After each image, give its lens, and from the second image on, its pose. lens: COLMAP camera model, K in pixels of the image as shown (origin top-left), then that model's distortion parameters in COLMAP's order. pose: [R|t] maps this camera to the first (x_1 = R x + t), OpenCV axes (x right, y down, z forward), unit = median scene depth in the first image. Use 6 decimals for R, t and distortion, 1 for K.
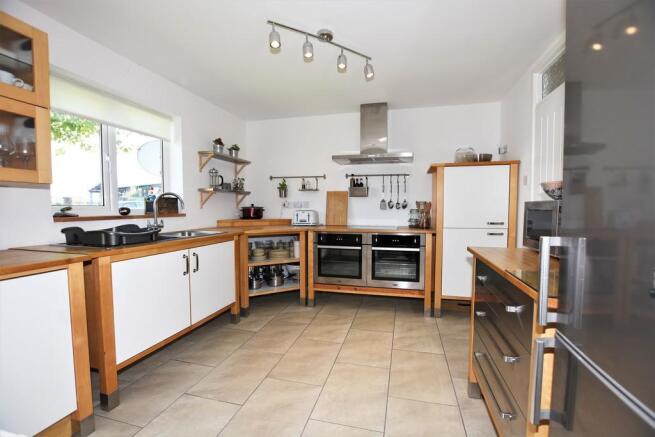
lens RADIAL K [[288.9, 0, 332.2], [0, 288.9, 222.2], [0, 0, 1]] dist [-0.016525, -0.000013]
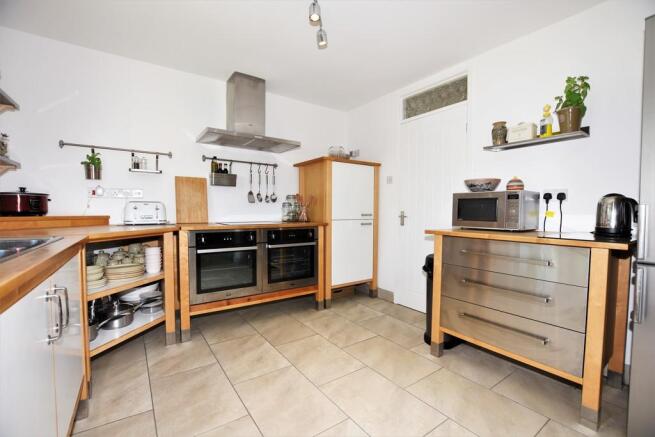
lens RADIAL K [[288.9, 0, 329.9], [0, 288.9, 219.7], [0, 0, 1]] dist [-0.016525, -0.000013]
pose [[0.651185, -0.020432, 0.758644, -0.356887], [0.032474, 0.999472, -0.000956, 0.016524], [-0.758224, 0.025259, 0.651505, 0.285784]]
